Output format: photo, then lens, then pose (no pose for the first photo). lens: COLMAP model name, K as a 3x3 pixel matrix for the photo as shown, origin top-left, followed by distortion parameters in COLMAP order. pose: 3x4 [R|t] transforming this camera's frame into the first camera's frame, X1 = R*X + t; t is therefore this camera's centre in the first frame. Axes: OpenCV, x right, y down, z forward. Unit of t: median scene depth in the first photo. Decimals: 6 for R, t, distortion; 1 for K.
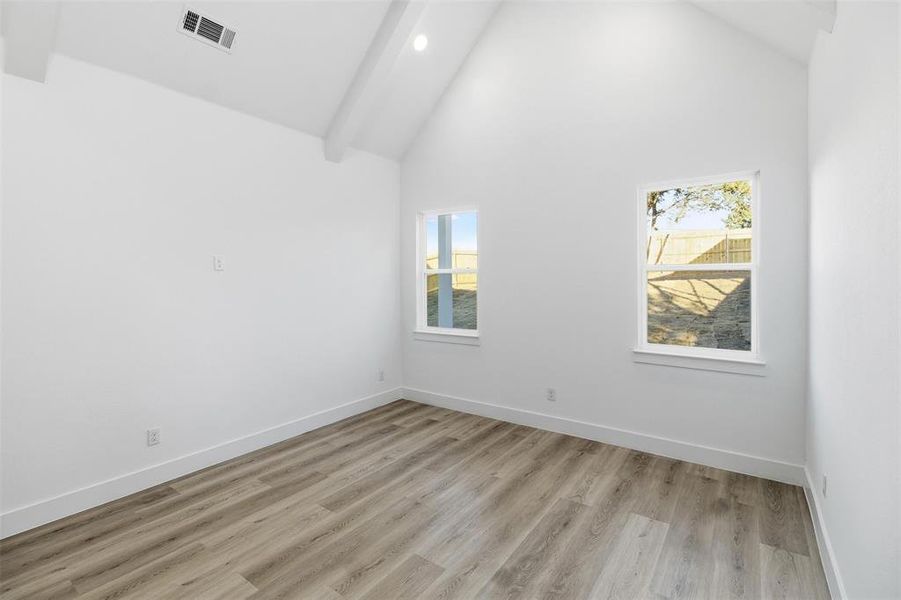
lens RADIAL K [[425.0, 0, 447.6], [0, 425.0, 281.3], [0, 0, 1]] dist [-0.003238, 0.000846]
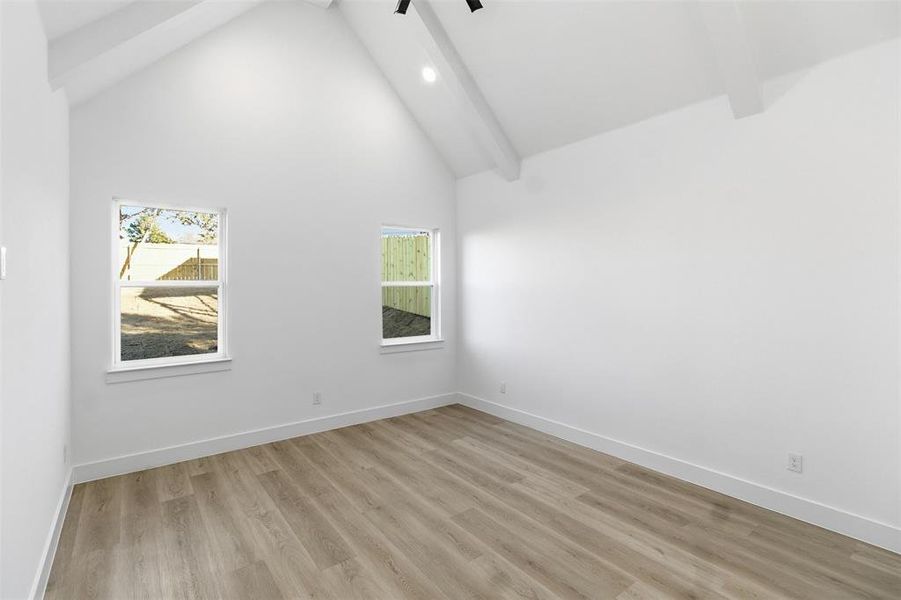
lens RADIAL K [[425.0, 0, 447.6], [0, 425.0, 281.3], [0, 0, 1]] dist [-0.003238, 0.000846]
pose [[0.277321, 0.025091, 0.960450, -0.806304], [0.015243, 0.999418, -0.030510, 0.006050], [-0.960656, 0.023102, 0.276777, 0.425170]]
